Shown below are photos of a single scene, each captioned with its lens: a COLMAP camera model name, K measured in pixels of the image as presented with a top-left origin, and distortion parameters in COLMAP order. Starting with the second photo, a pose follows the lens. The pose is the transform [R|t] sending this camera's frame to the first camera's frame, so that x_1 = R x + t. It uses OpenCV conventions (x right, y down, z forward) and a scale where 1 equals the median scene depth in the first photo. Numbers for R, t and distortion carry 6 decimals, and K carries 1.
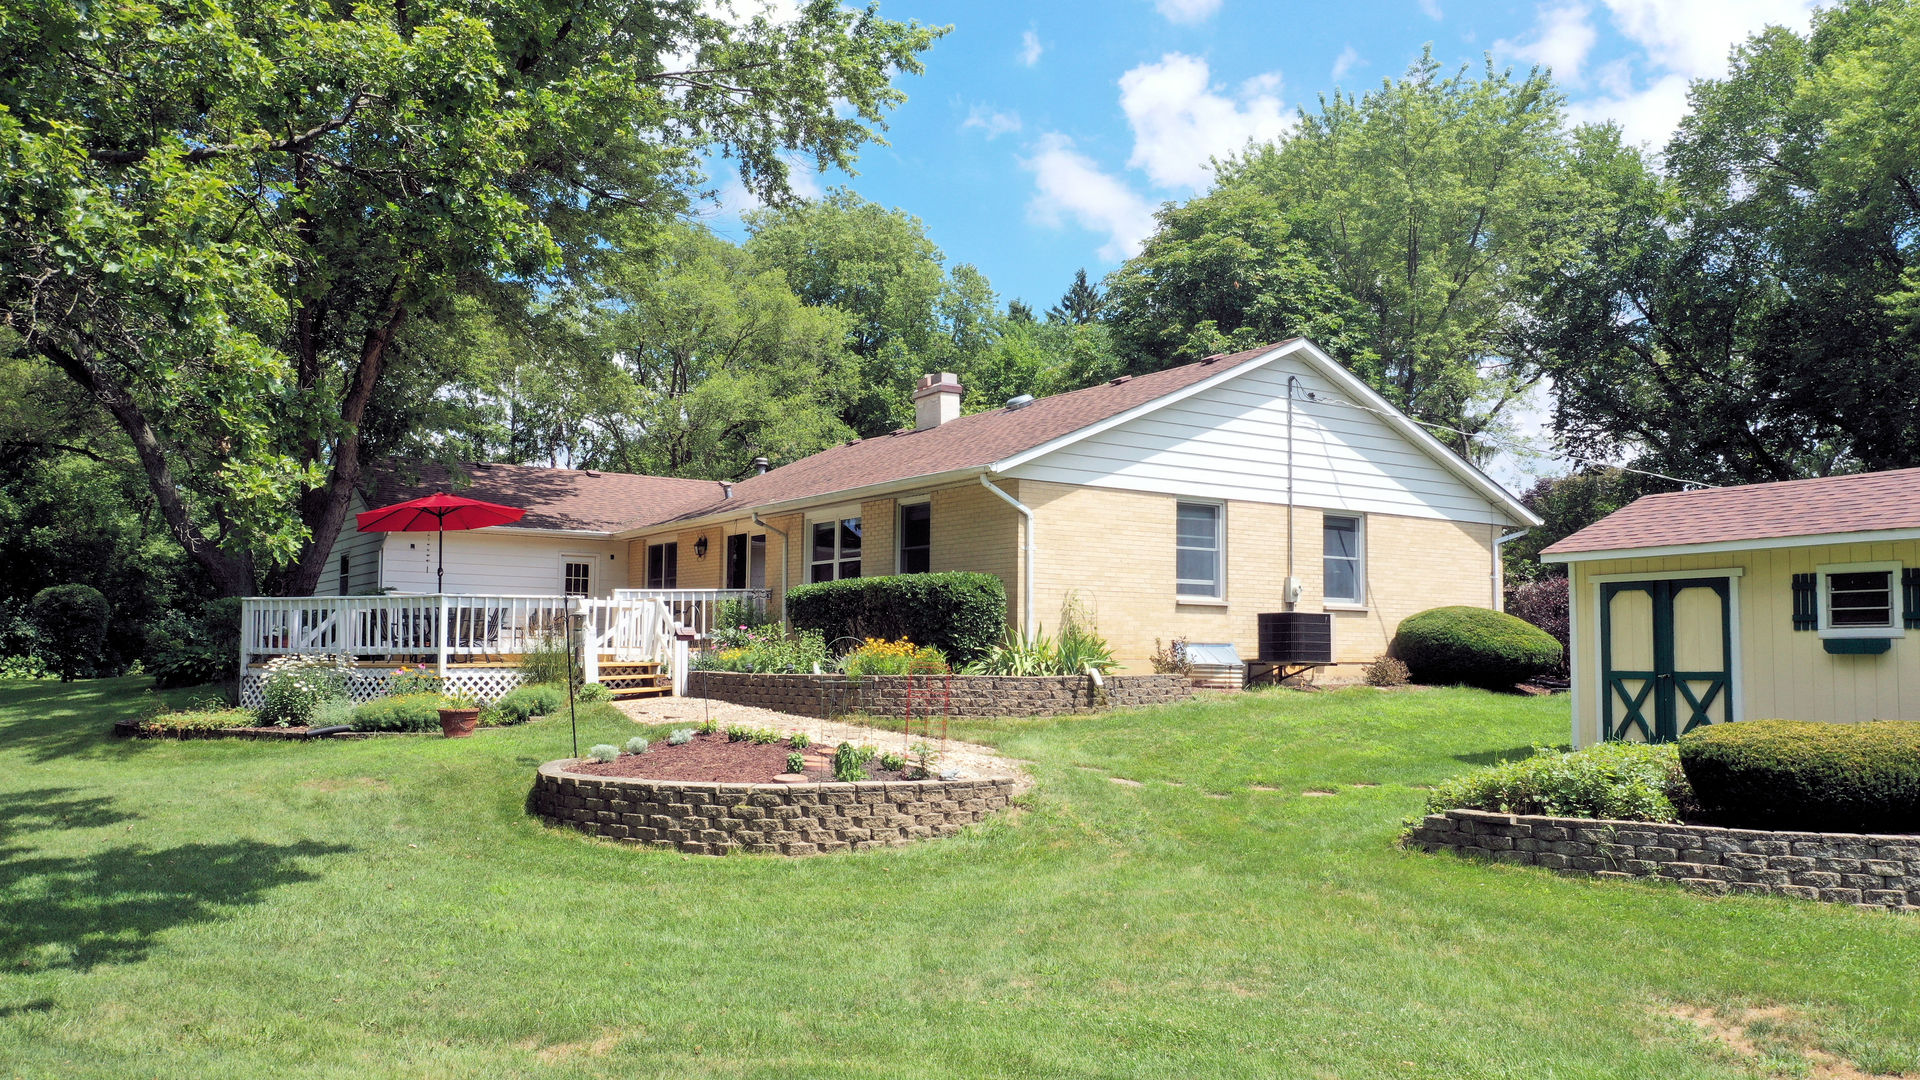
lens RADIAL K [[1500.2, 0, 960.0], [0, 1500.2, 540.0], [0, 0, 1]] dist [-0.017808, -0.005458]
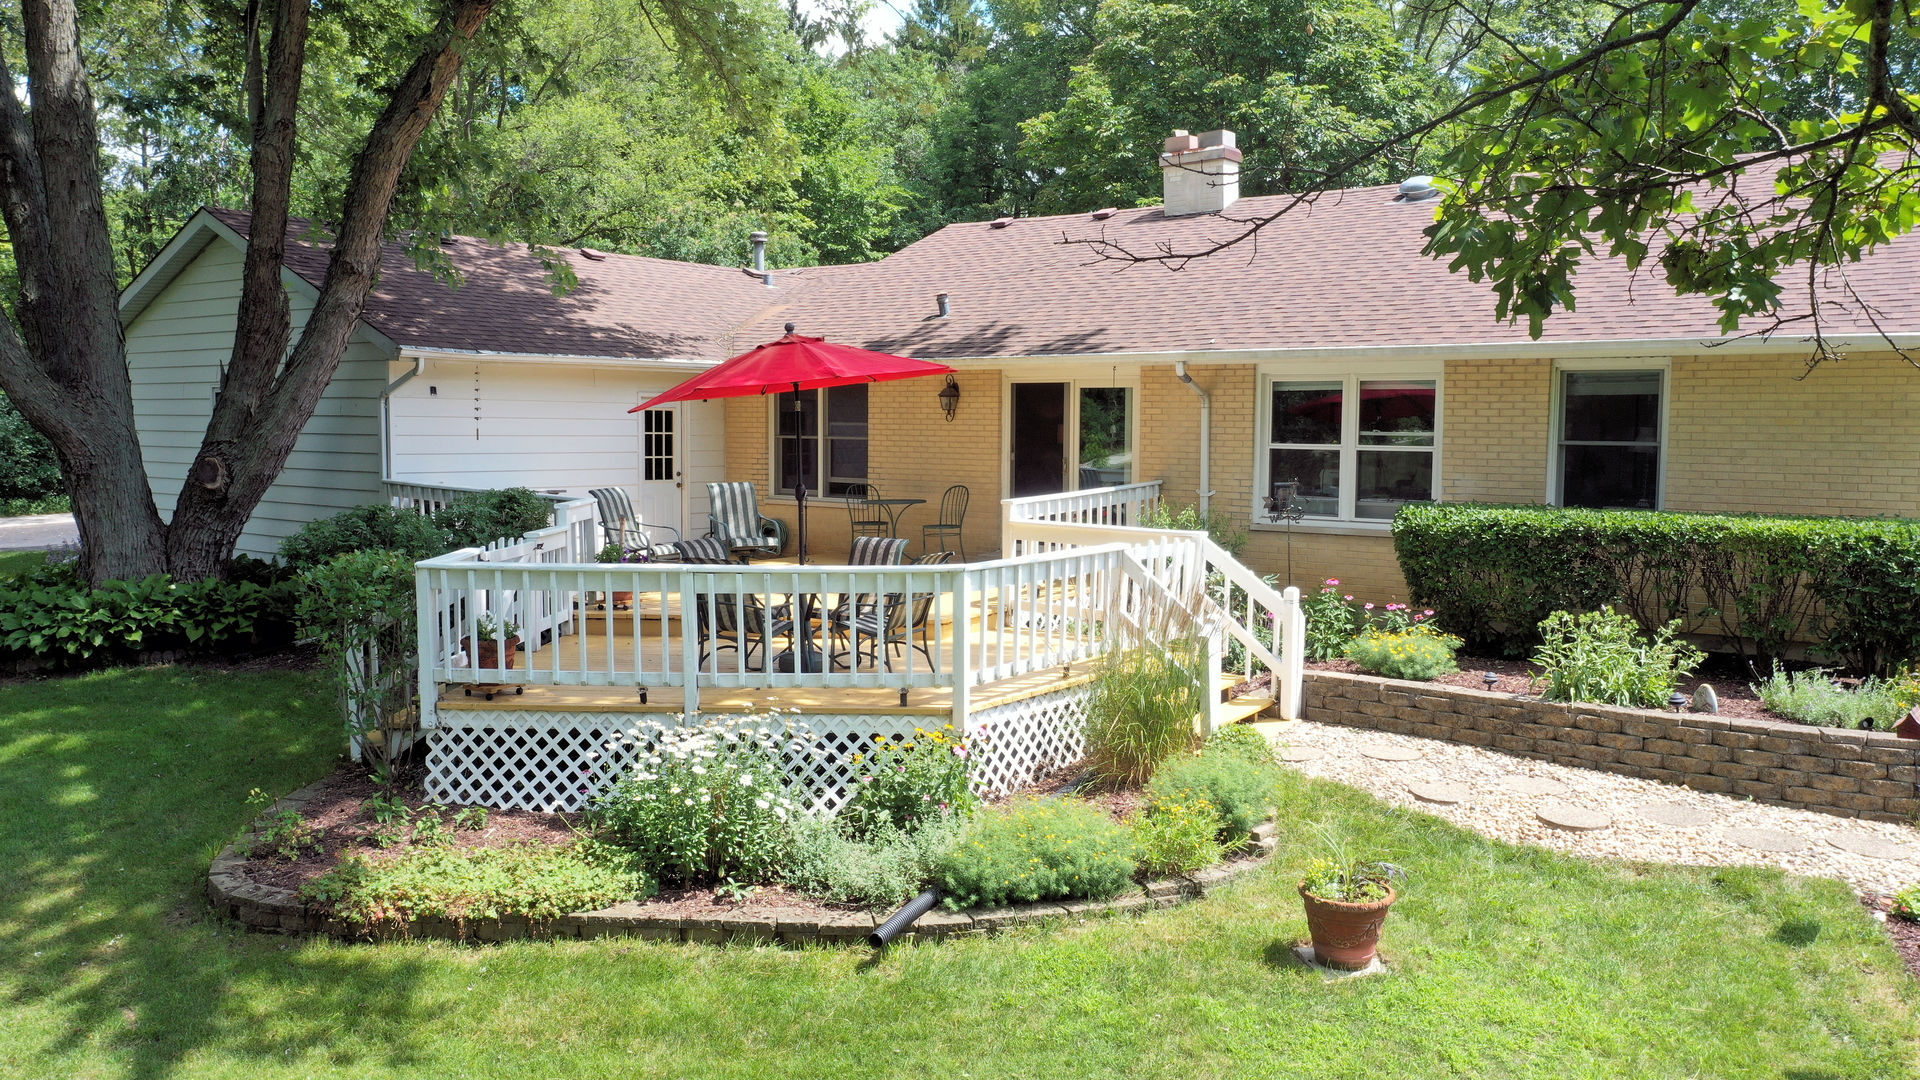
lens RADIAL K [[1500.2, 0, 960.0], [0, 1500.2, 540.0], [0, 0, 1]] dist [-0.017808, -0.005458]
pose [[0.945264, -0.028214, 0.325084, -0.461885], [-0.025402, 0.986869, 0.159513, -0.045259], [-0.325316, -0.159039, 0.932135, 0.506090]]
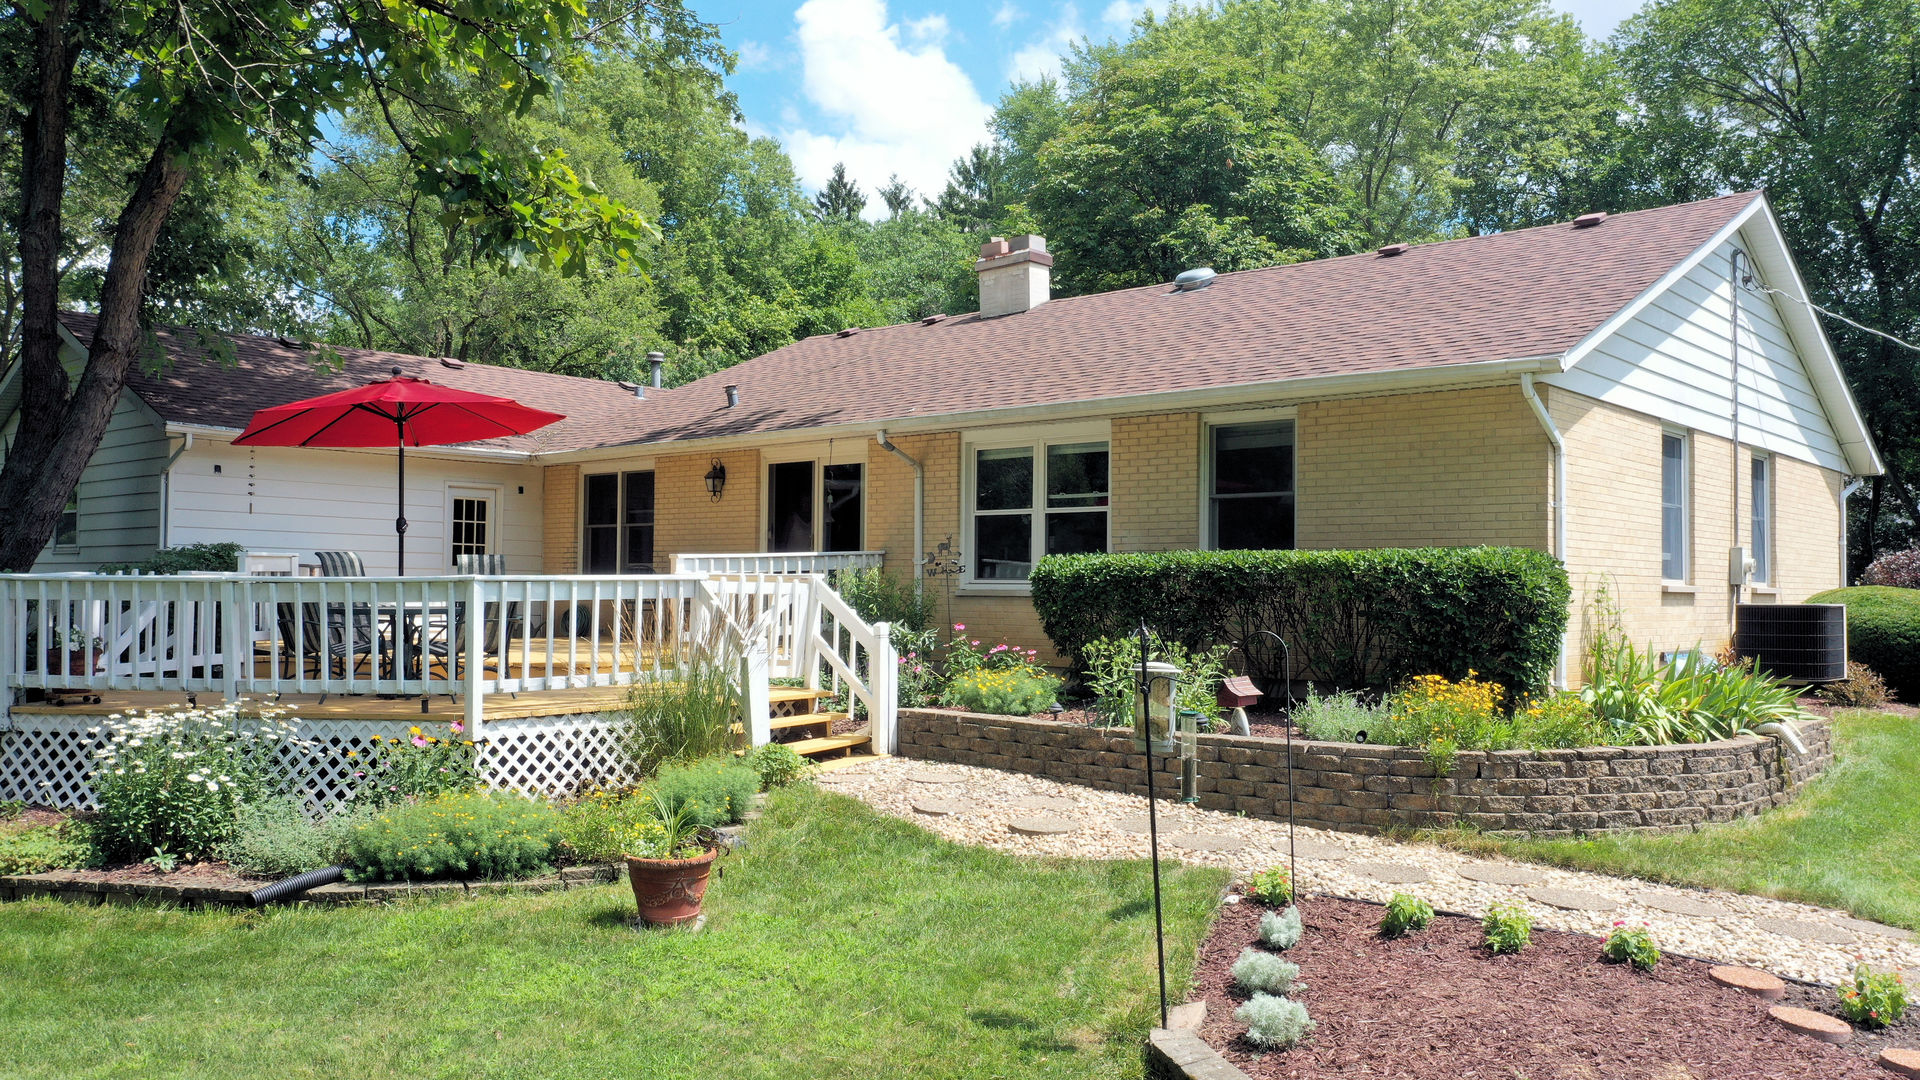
lens RADIAL K [[1500.2, 0, 960.0], [0, 1500.2, 540.0], [0, 0, 1]] dist [-0.017808, -0.005458]
pose [[0.968135, 0.008812, 0.250274, -0.287545], [-0.021539, 0.998607, 0.048159, -0.003550], [-0.249501, -0.052015, 0.966977, 0.432616]]
